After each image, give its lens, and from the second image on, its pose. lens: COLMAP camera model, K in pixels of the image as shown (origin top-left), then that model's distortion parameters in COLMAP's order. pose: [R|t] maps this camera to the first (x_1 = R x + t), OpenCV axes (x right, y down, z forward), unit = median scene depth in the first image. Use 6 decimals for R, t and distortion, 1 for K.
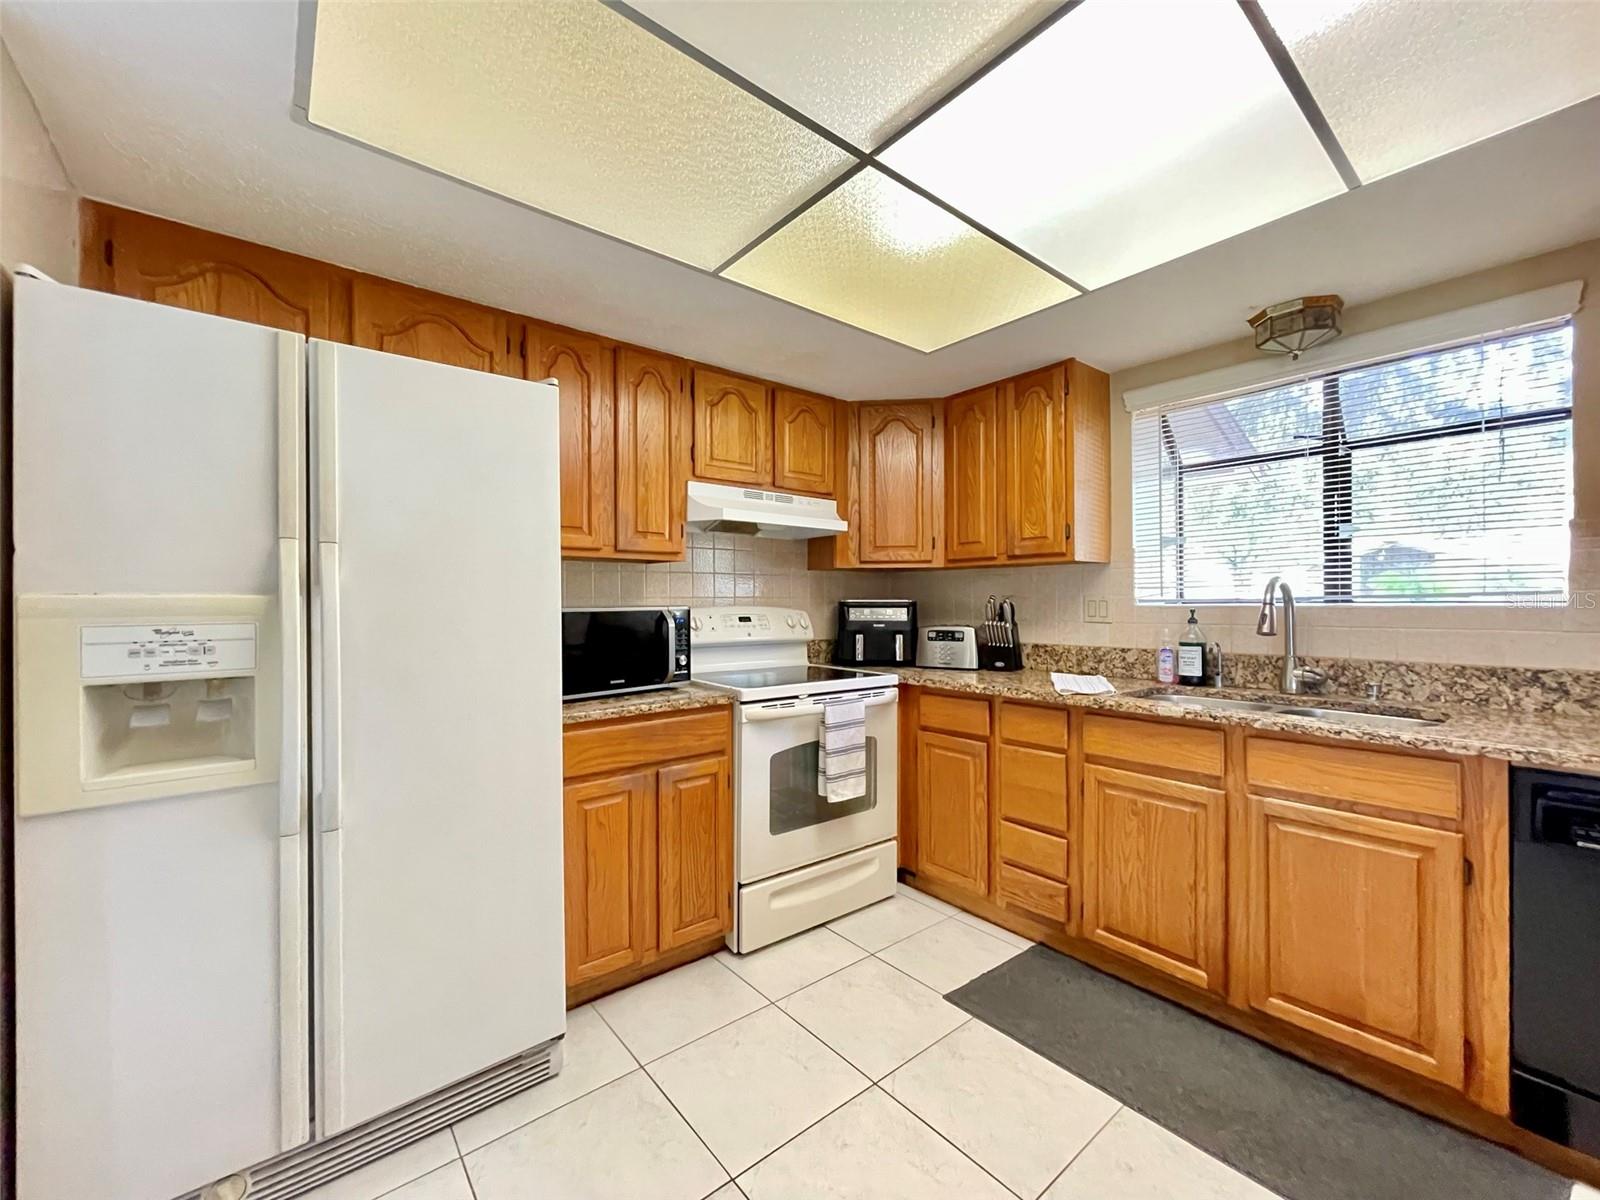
lens RADIAL K [[645.0, 0, 795.4], [0, 645.0, 601.8], [0, 0, 1]] dist [-0.005513, 0.000847]
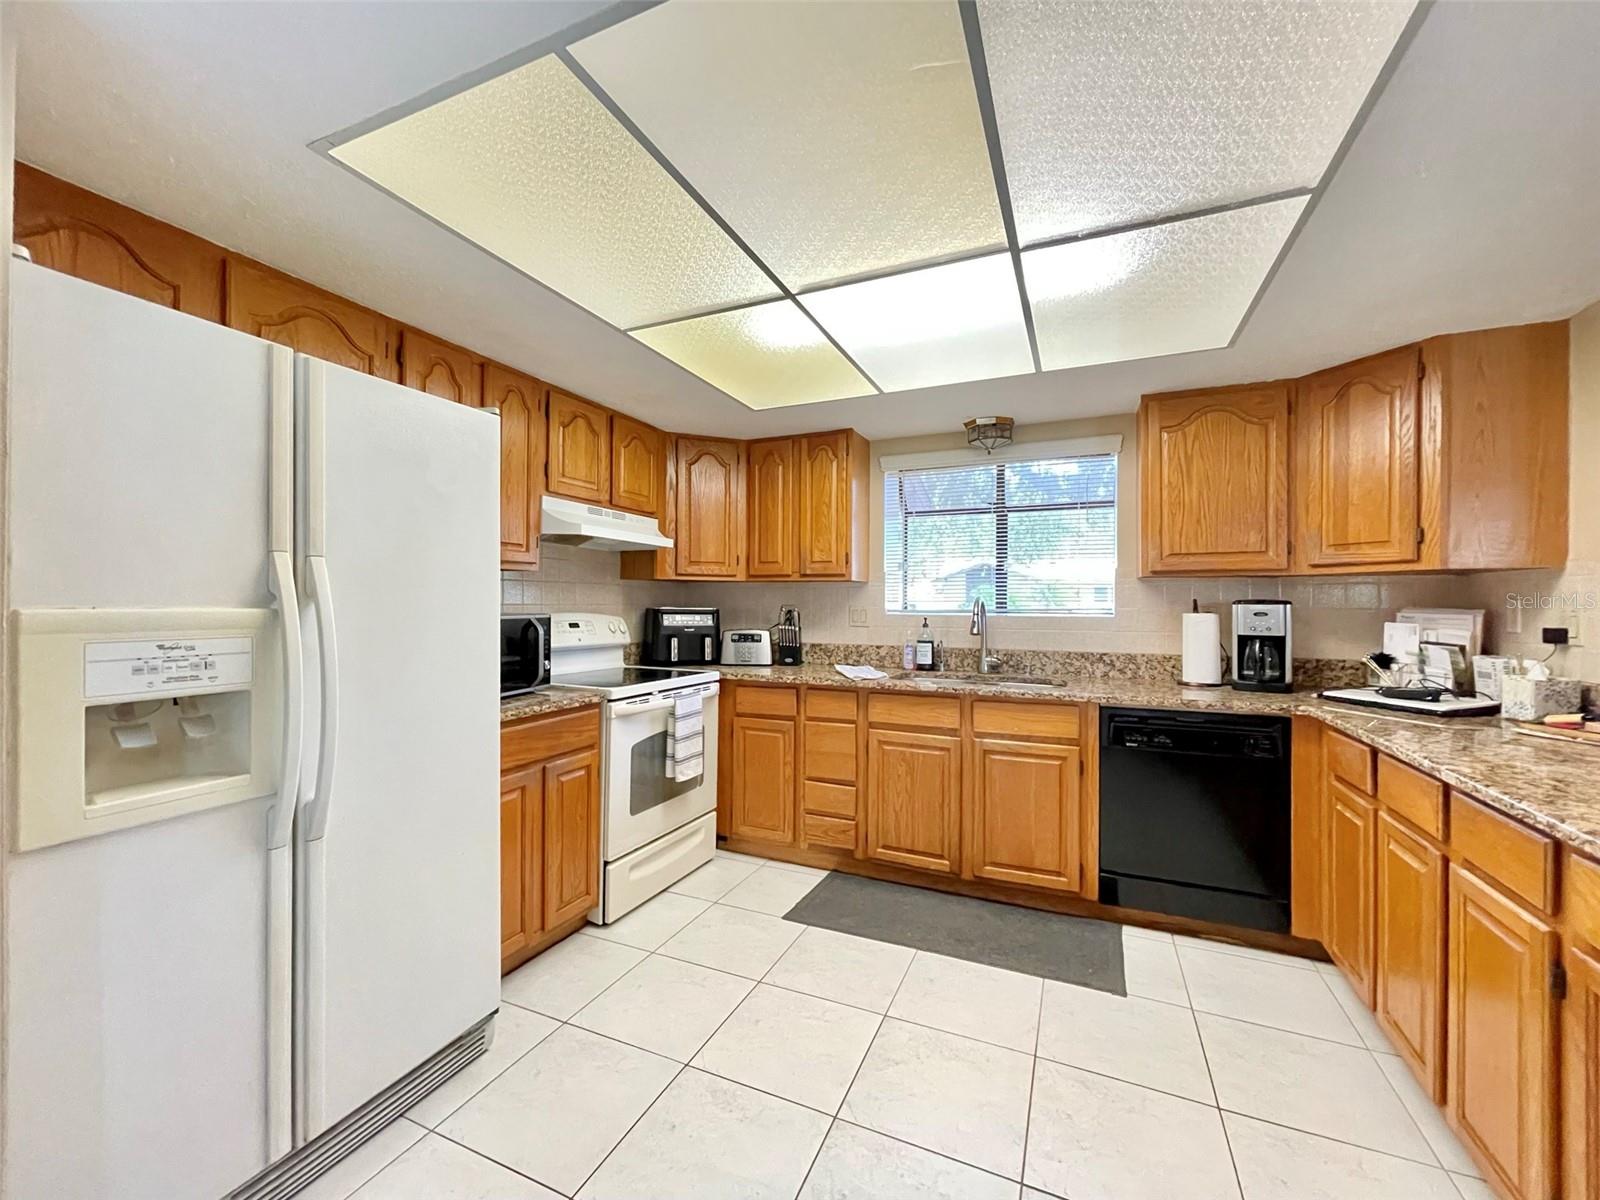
lens RADIAL K [[645.0, 0, 793.8], [0, 645.0, 601.0], [0, 0, 1]] dist [-0.005513, 0.000847]
pose [[0.892444, 0.011907, 0.451002, -0.334991], [-0.010528, 0.999929, -0.005566, -0.015566], [-0.451036, 0.000219, 0.892506, -0.163533]]
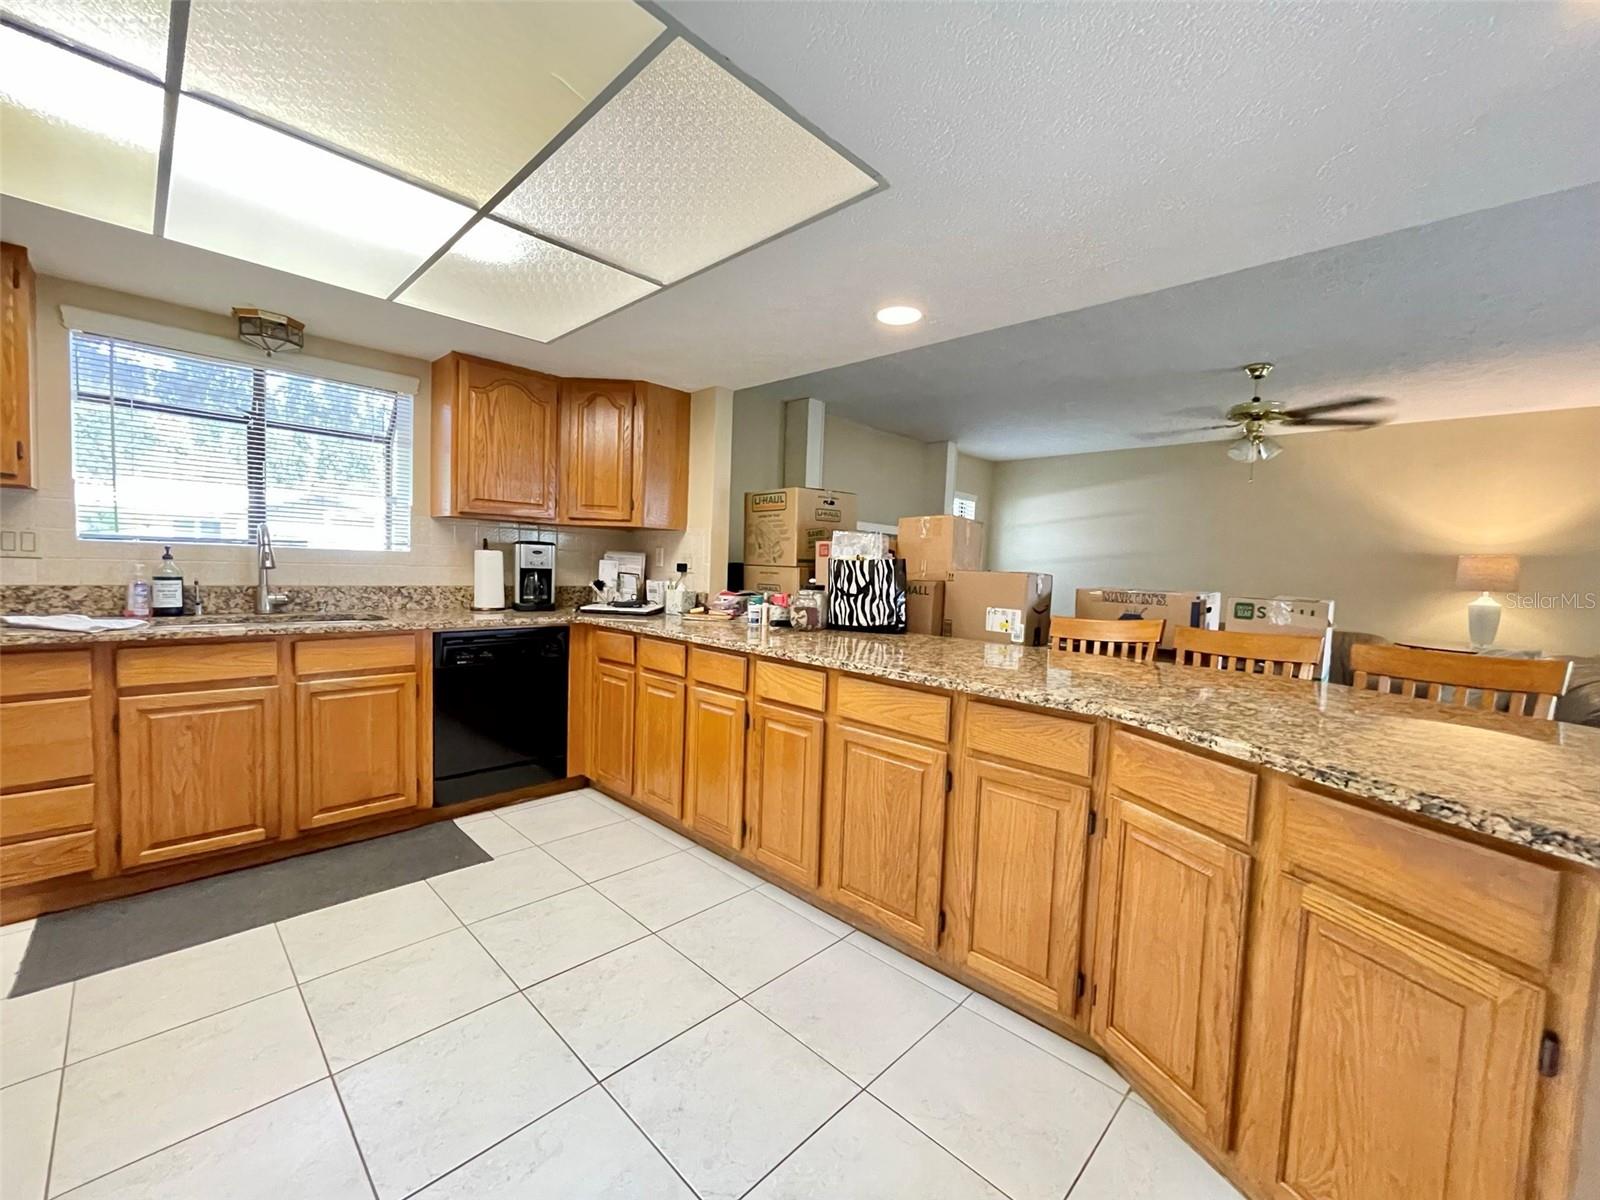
lens RADIAL K [[645.0, 0, 797.0], [0, 645.0, 600.8], [0, 0, 1]] dist [-0.005513, 0.000847]
pose [[-0.117655, -0.053324, 0.991622, -0.687310], [-0.036857, 0.998104, 0.049300, 0.012738], [-0.992370, -0.030748, -0.119398, 0.086157]]
